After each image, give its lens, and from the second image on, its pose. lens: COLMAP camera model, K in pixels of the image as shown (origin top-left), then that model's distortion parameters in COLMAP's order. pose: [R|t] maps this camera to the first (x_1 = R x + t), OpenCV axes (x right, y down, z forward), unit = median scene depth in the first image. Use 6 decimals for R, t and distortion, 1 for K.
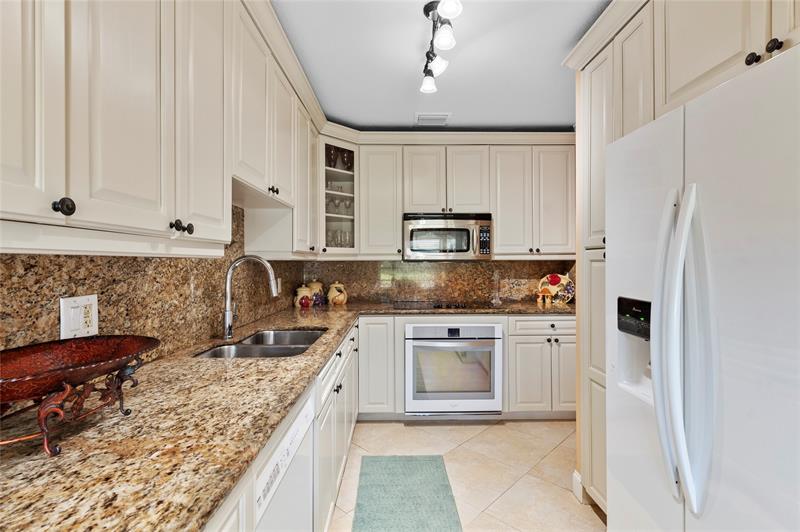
lens RADIAL K [[379.7, 0, 400.4], [0, 379.7, 264.2], [0, 0, 1]] dist [0.000730, -0.001201]
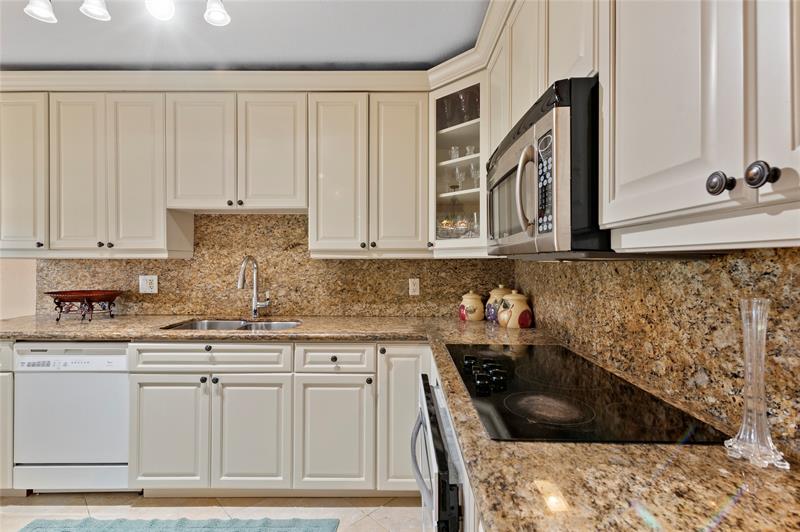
lens RADIAL K [[379.7, 0, 400.4], [0, 379.7, 264.2], [0, 0, 1]] dist [0.000730, -0.001201]
pose [[-0.020764, 0.009161, -0.999742, 1.227219], [-0.004887, 0.999945, 0.009265, -0.013060], [0.999772, 0.005078, -0.020718, 2.135606]]
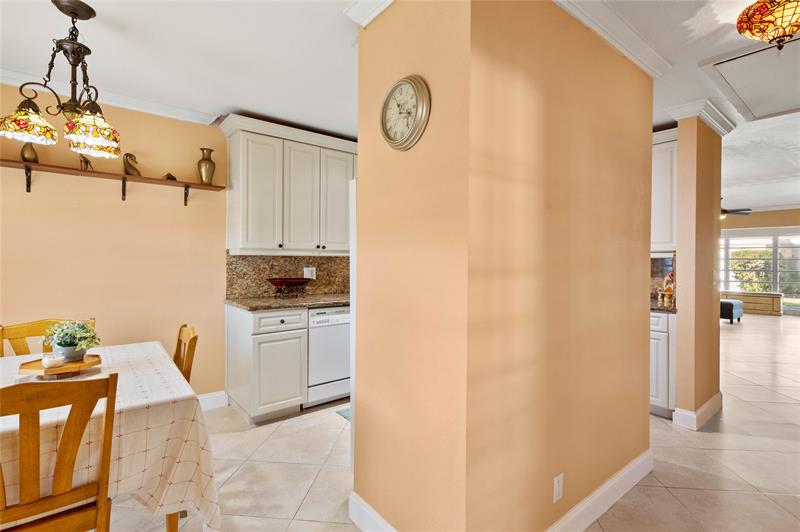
lens RADIAL K [[379.7, 0, 400.4], [0, 379.7, 264.2], [0, 0, 1]] dist [0.000730, -0.001201]
pose [[0.612056, 0.014643, -0.790679, 1.965052], [-0.011346, 0.999888, 0.009735, 0.008969], [0.790733, 0.003012, 0.612153, -0.388189]]
